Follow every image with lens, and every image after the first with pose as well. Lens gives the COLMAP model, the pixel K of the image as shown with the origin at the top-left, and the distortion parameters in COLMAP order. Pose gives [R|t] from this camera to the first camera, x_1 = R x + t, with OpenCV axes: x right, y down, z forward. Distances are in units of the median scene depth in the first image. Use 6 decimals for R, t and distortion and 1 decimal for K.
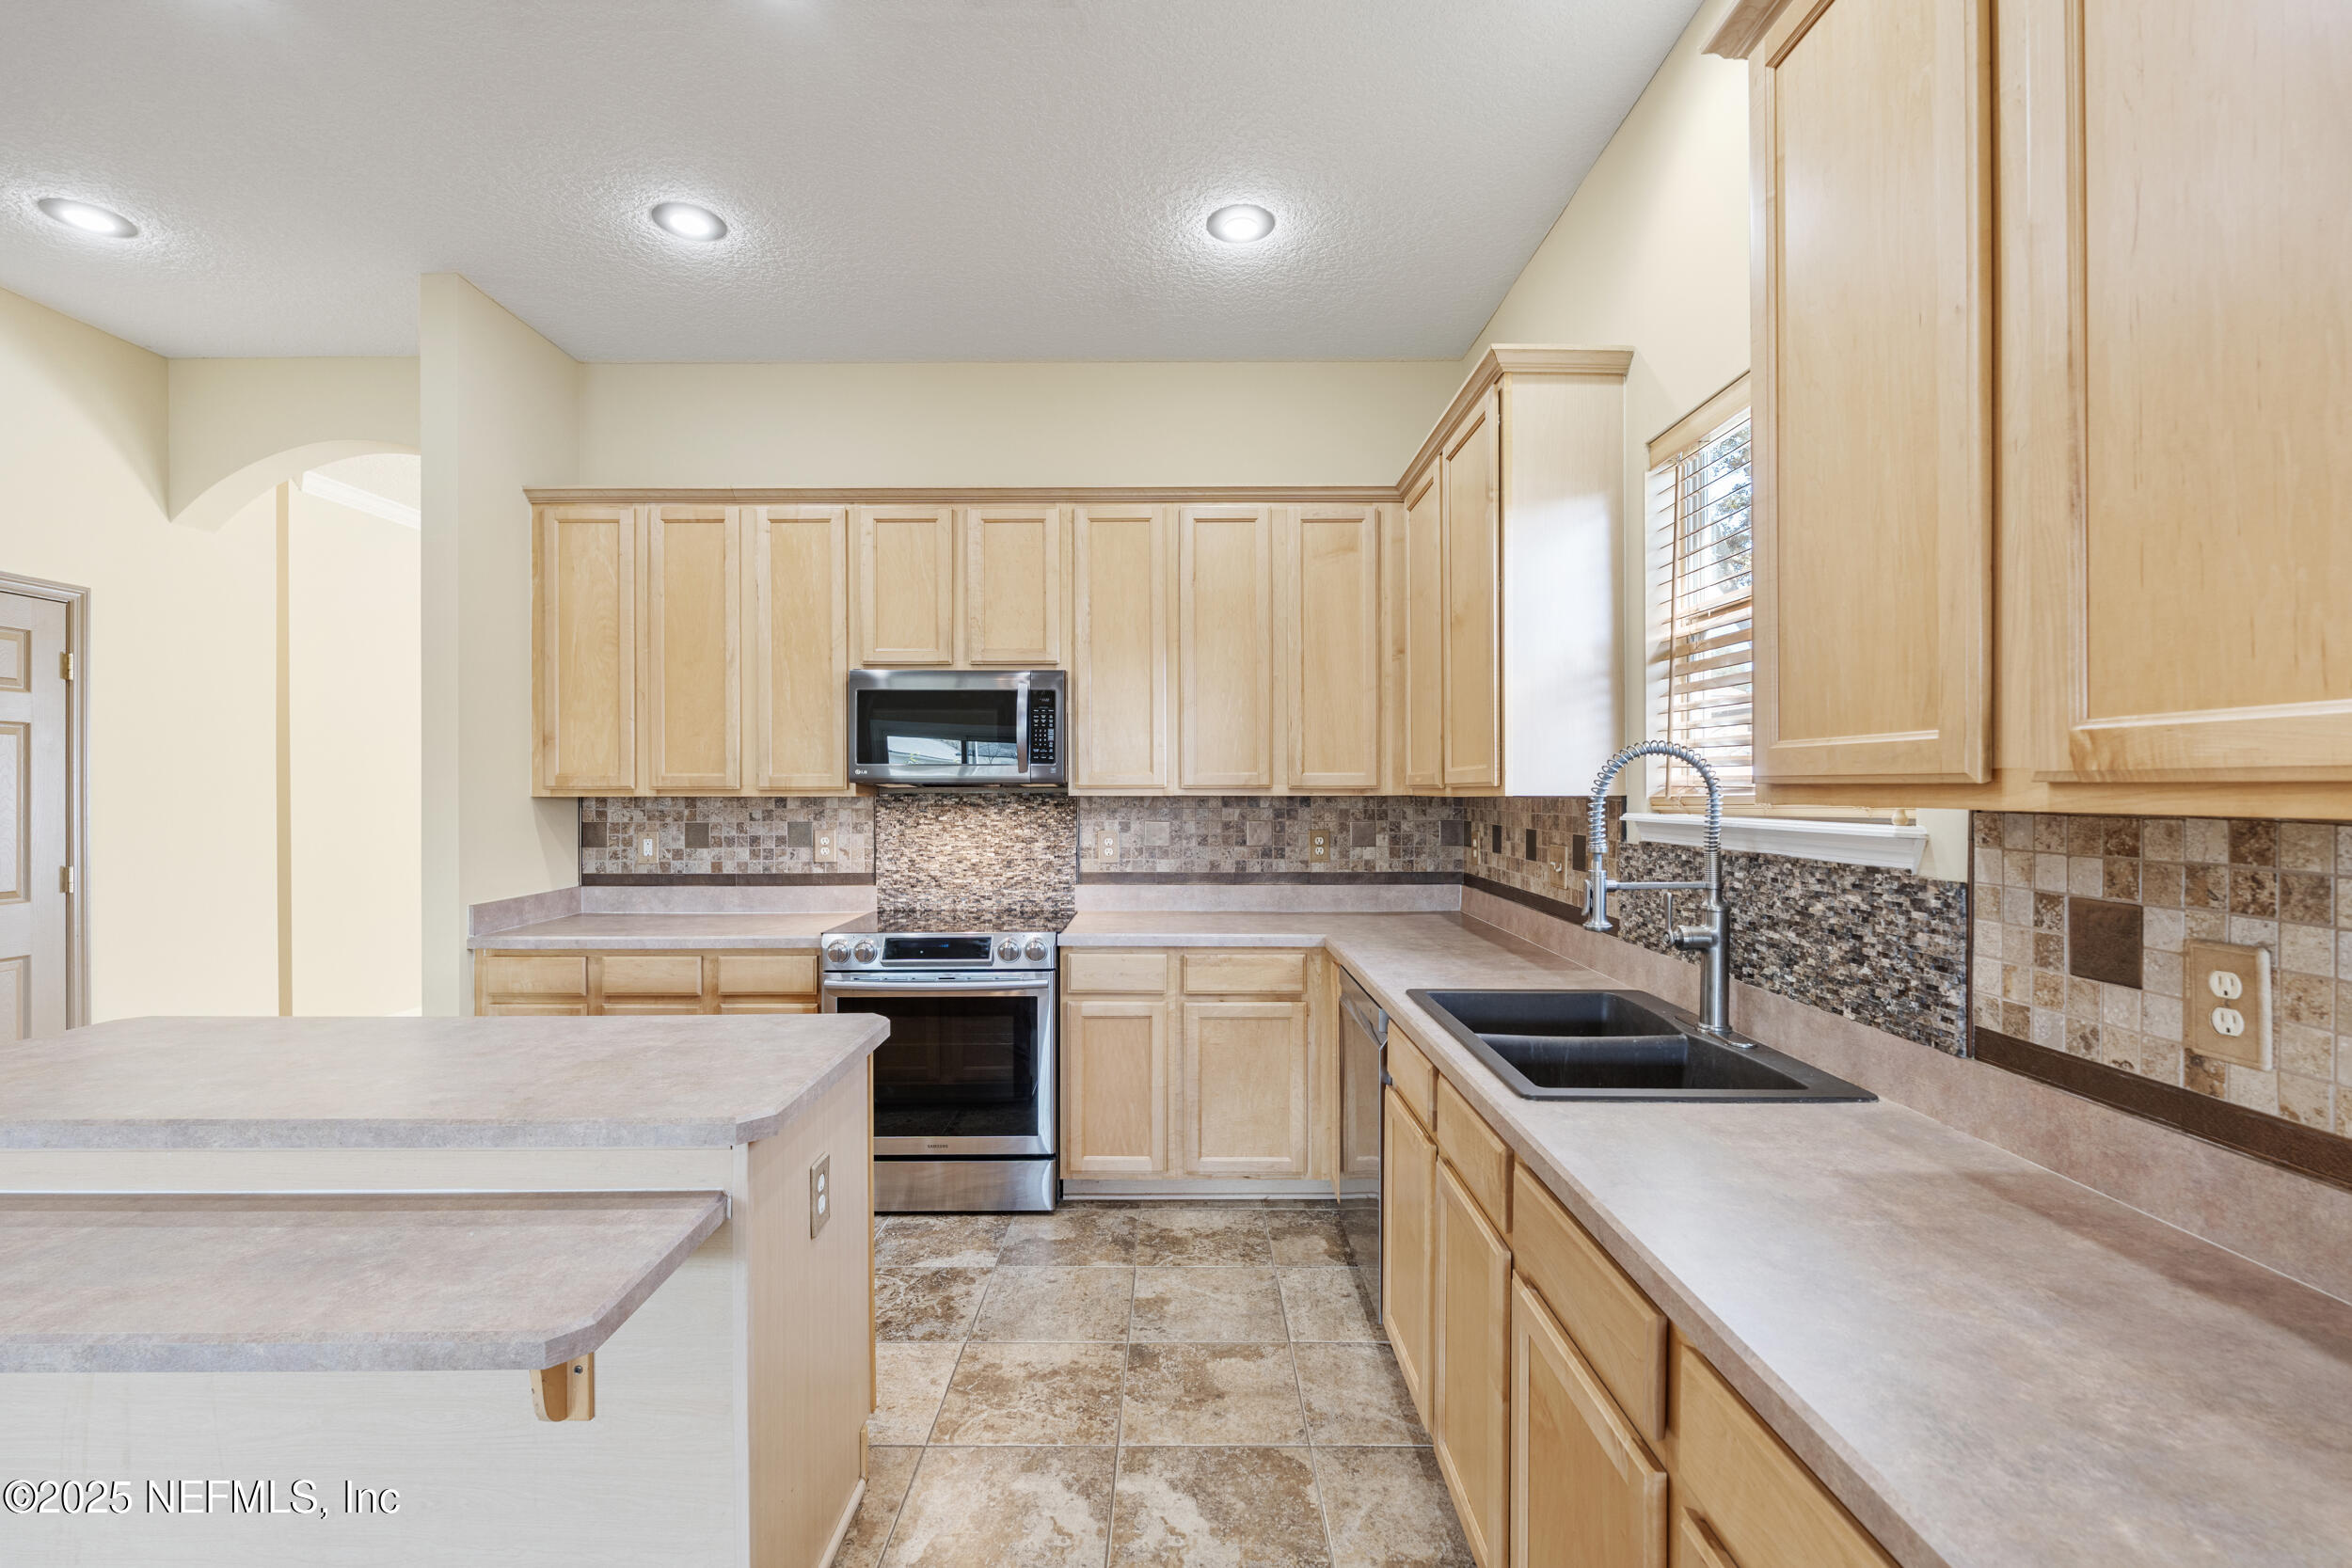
lens RADIAL K [[1027.9, 0, 1171.3], [0, 1027.9, 786.9], [0, 0, 1]] dist [-0.004500, -0.000150]
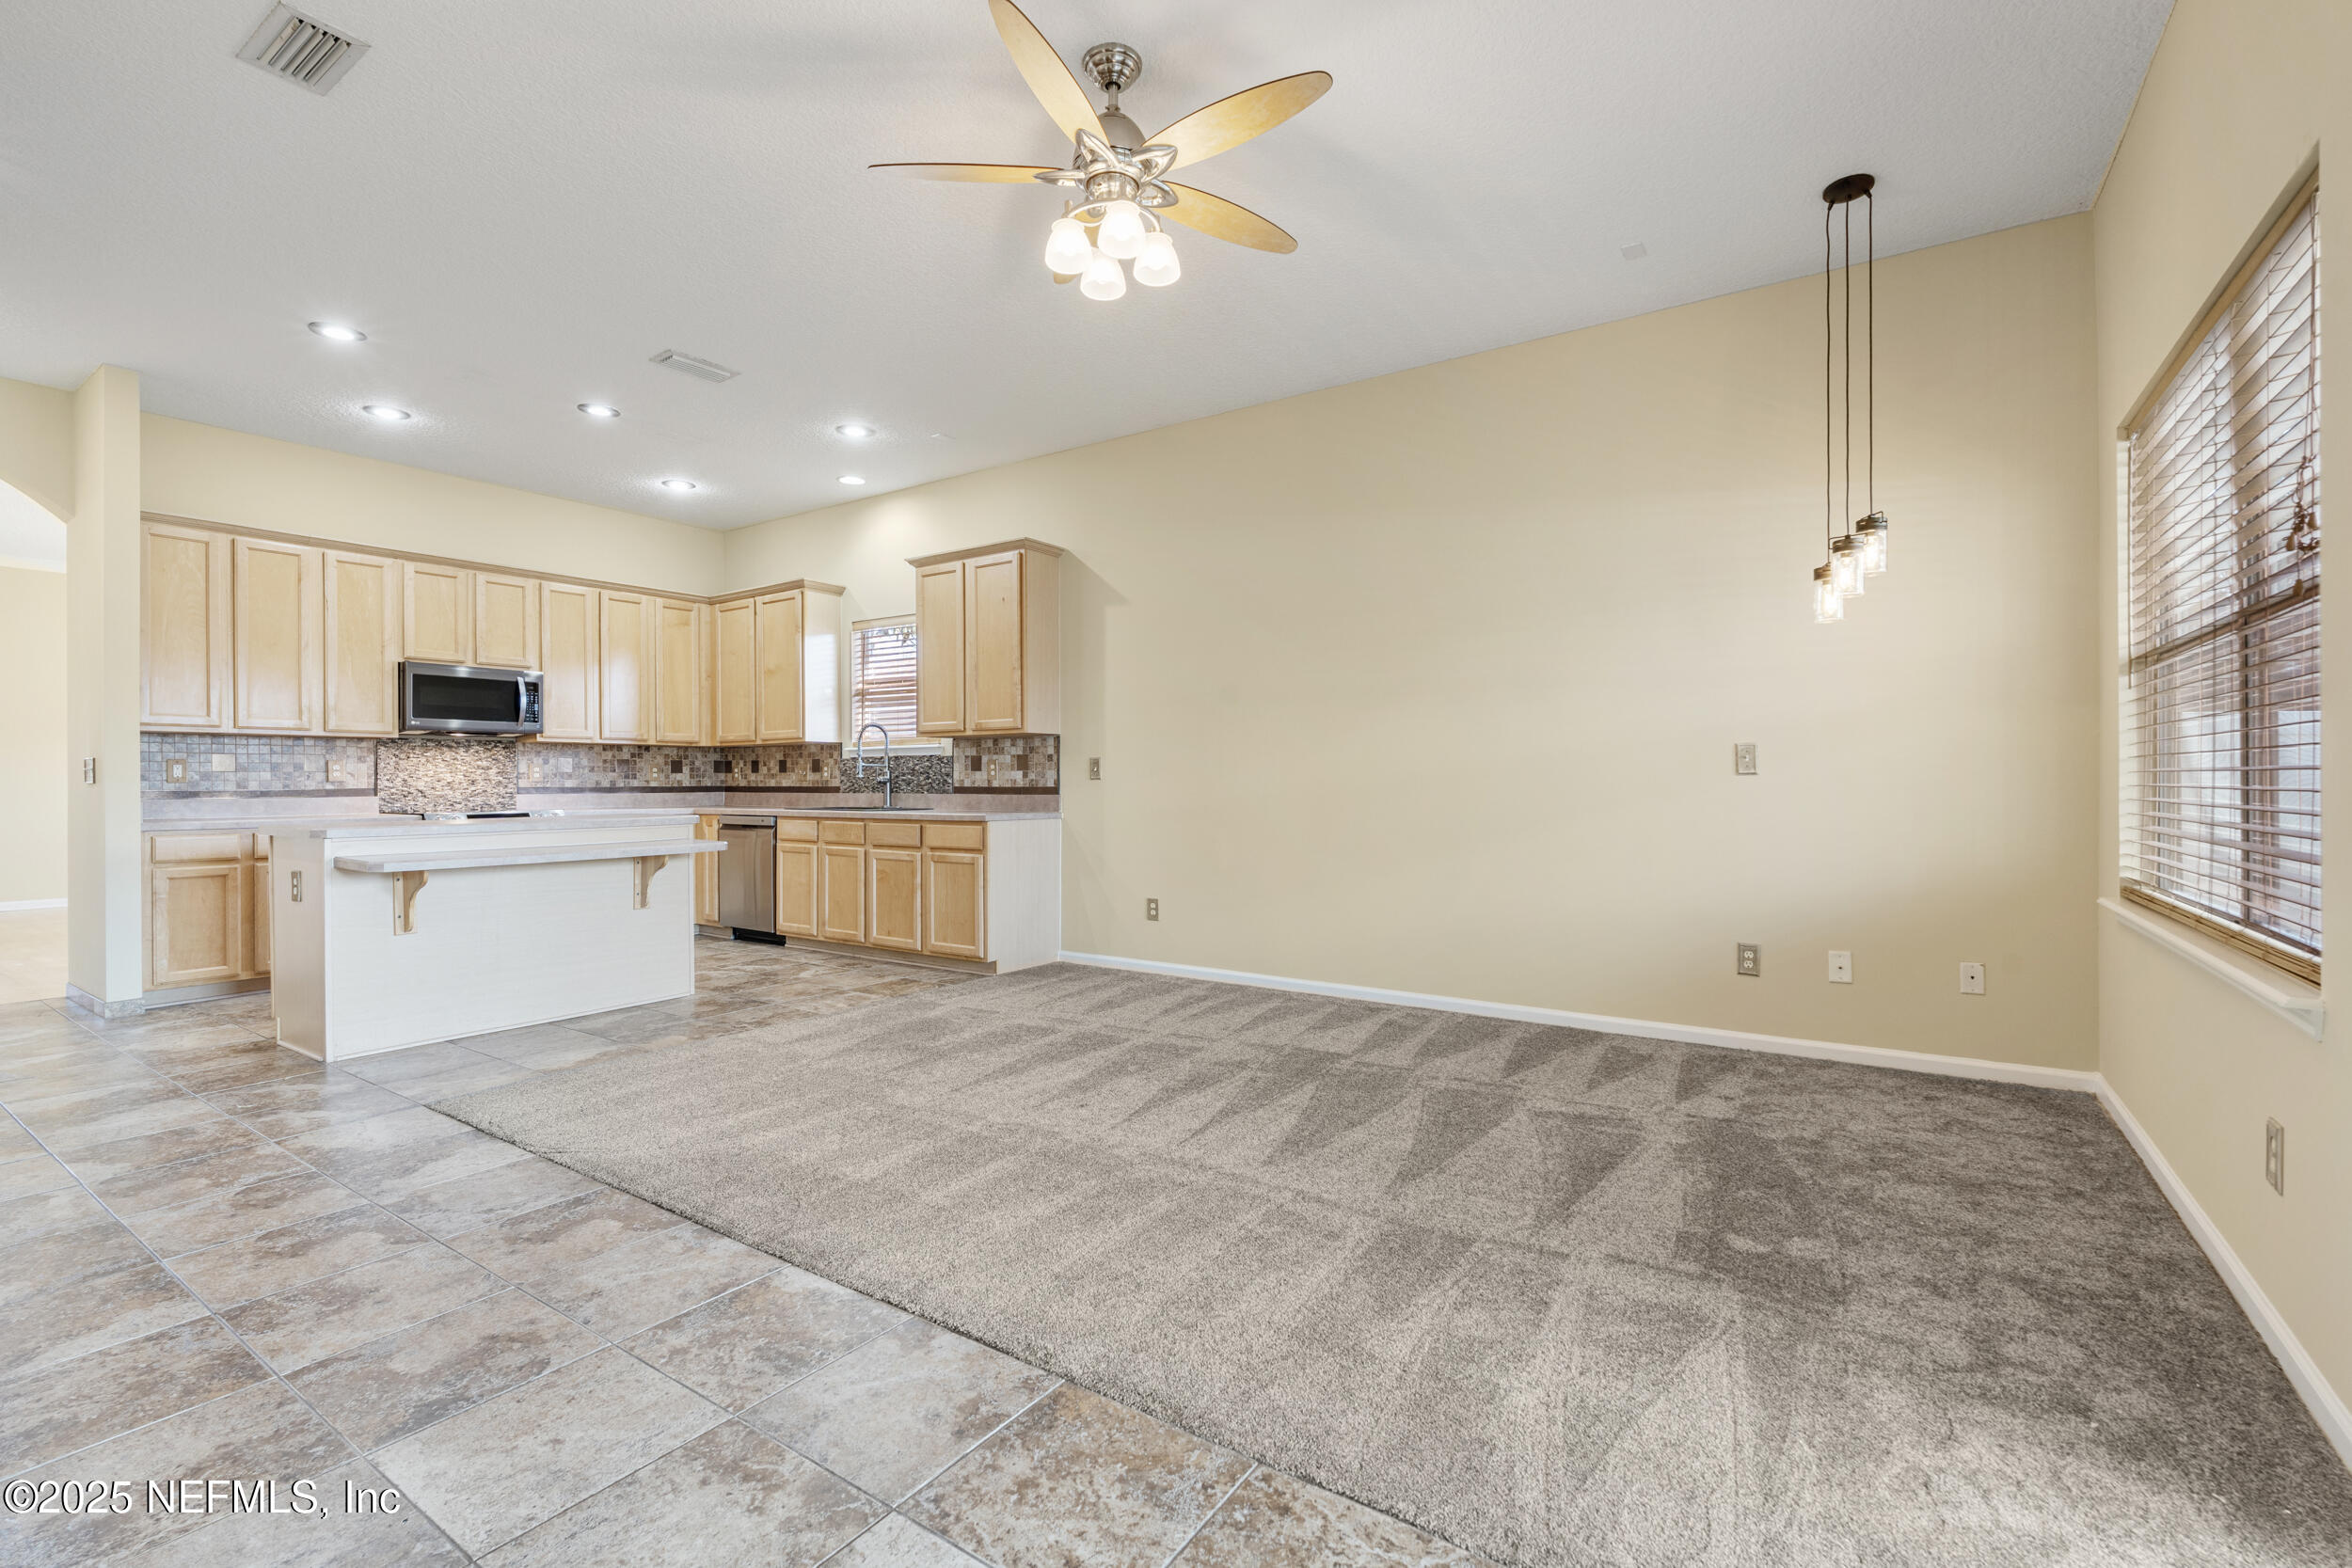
lens RADIAL K [[1027.9, 0, 1178.9], [0, 1027.9, 784.4], [0, 0, 1]] dist [-0.004500, -0.000150]
pose [[0.558512, -0.004452, 0.829484, -1.129648], [0.002769, 0.999990, 0.003503, 0.095461], [-0.829492, 0.000340, 0.558519, -1.101056]]
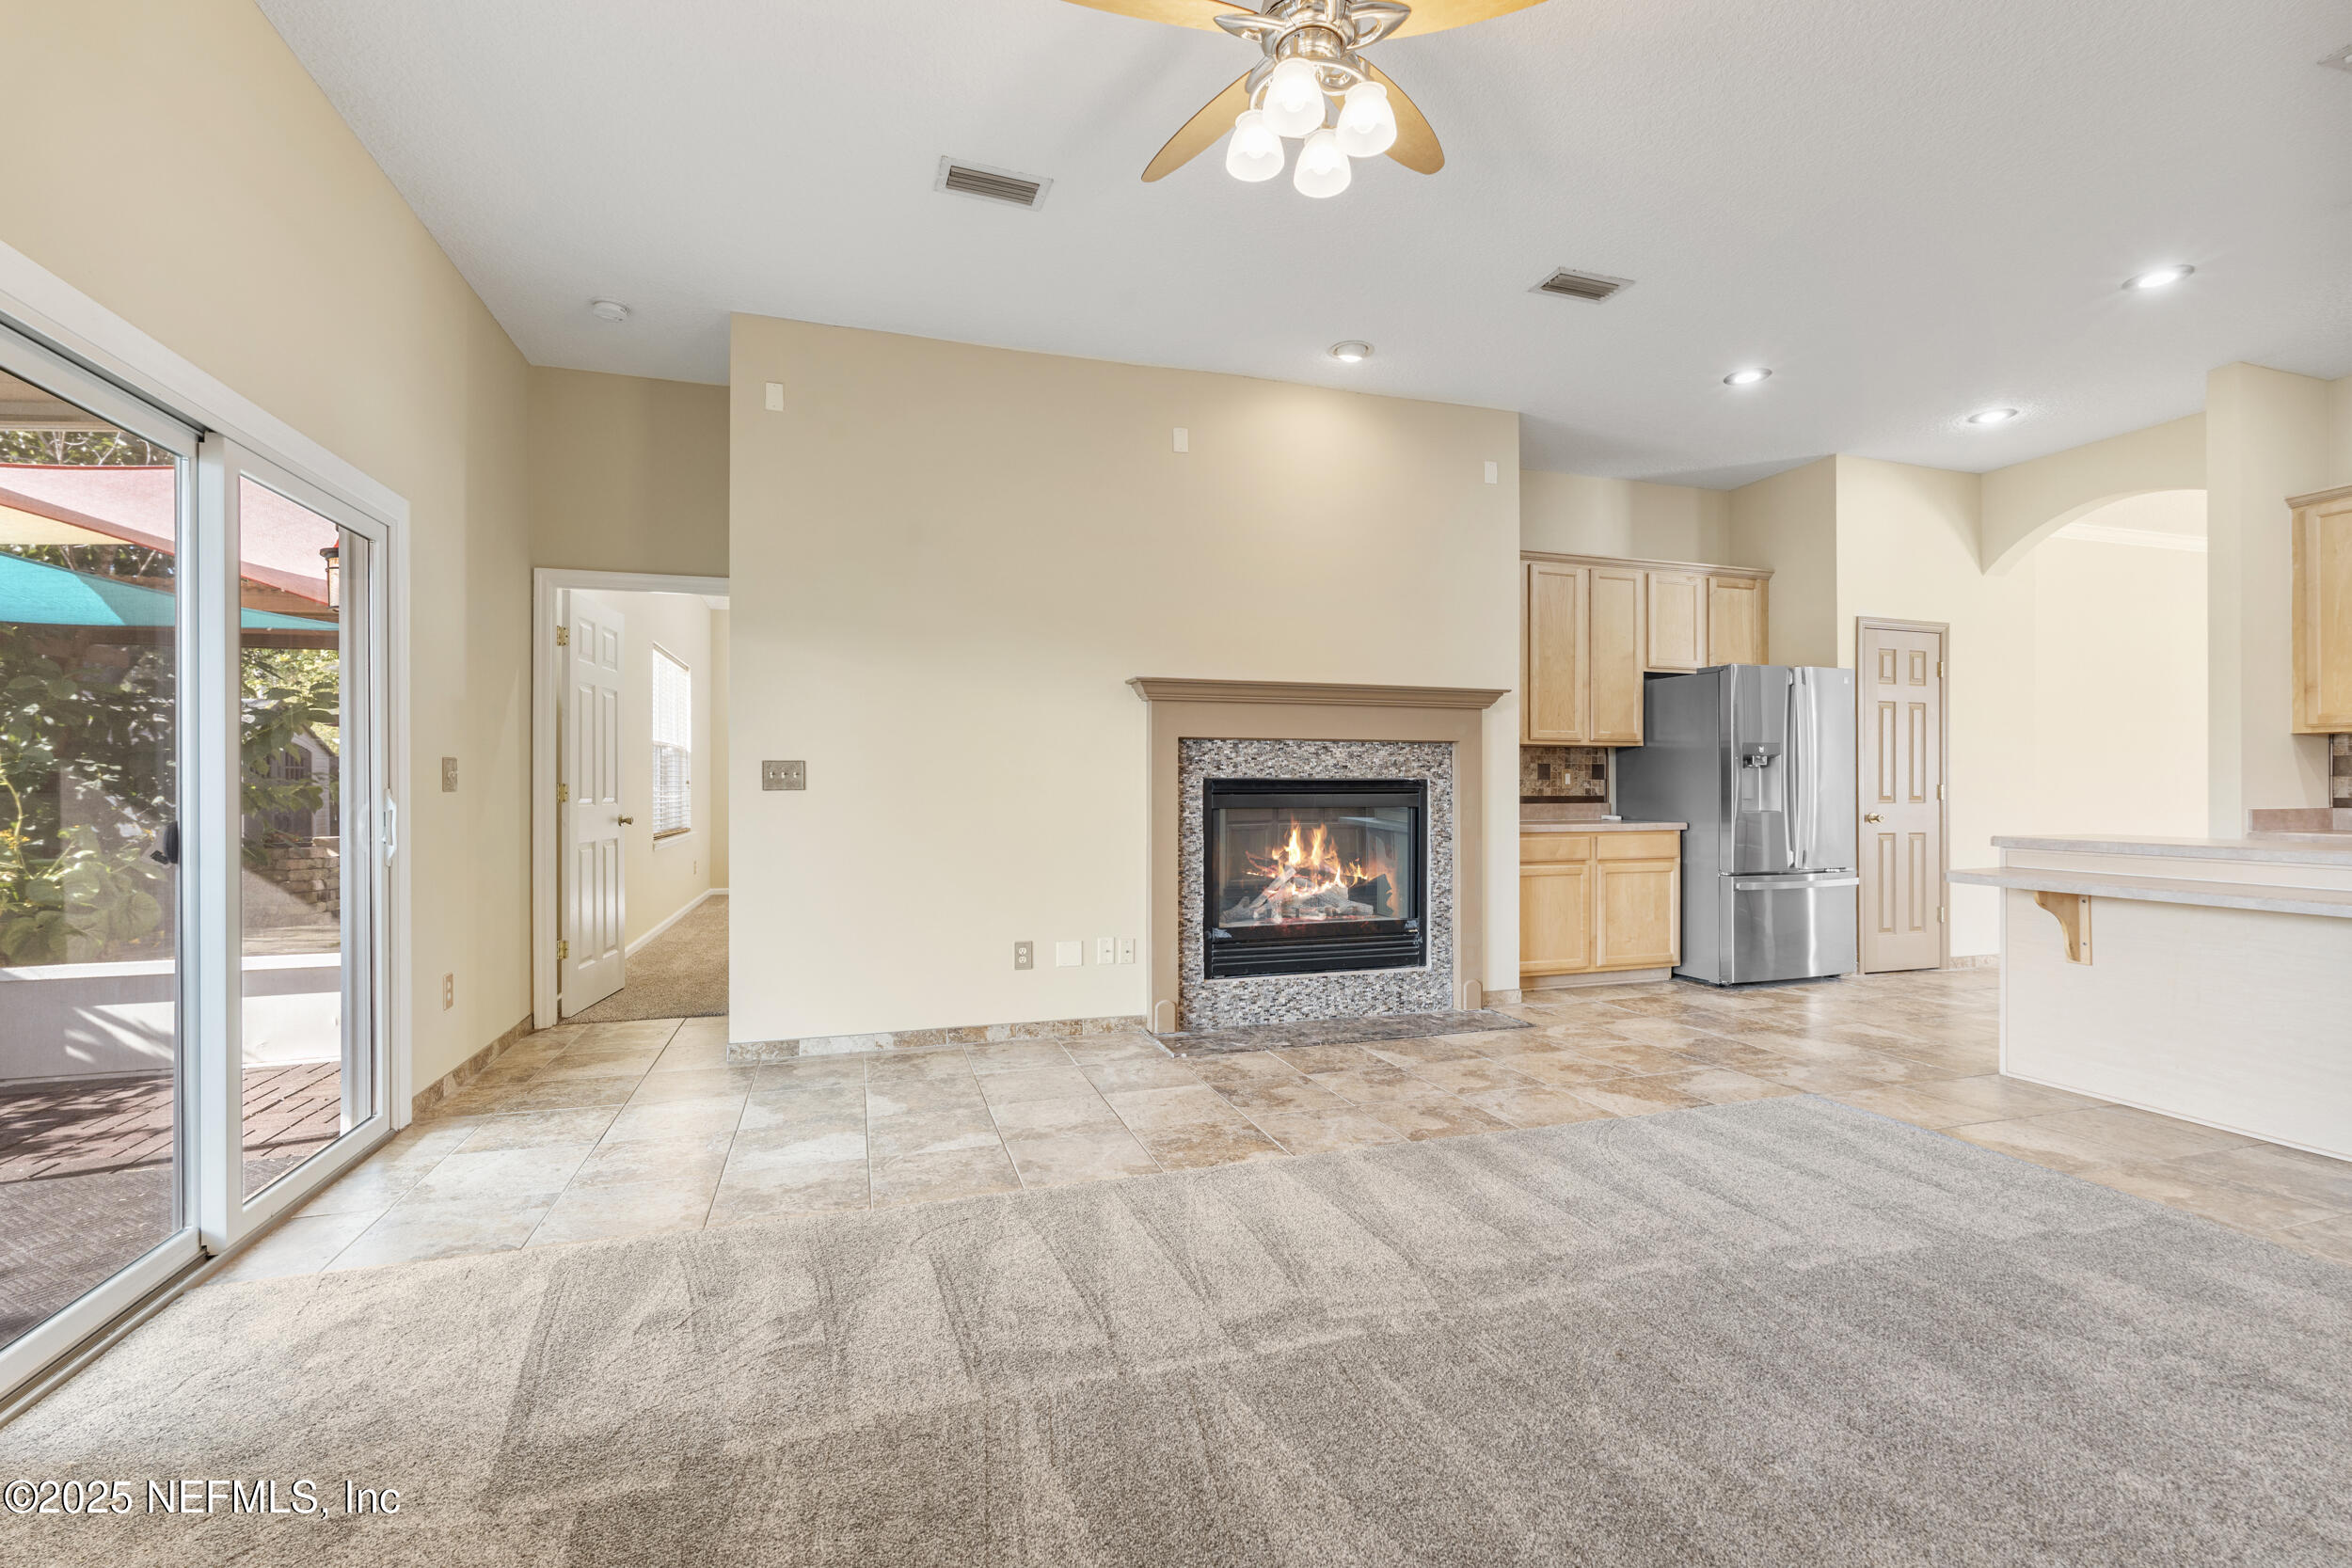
lens RADIAL K [[1027.9, 0, 1172.8], [0, 1027.9, 779.3], [0, 0, 1]] dist [-0.004500, -0.000150]
pose [[0.303272, -0.005444, -0.952888, 0.208872], [-0.000925, 0.999982, -0.006007, 0.090093], [0.952904, 0.002703, 0.303261, -0.864718]]
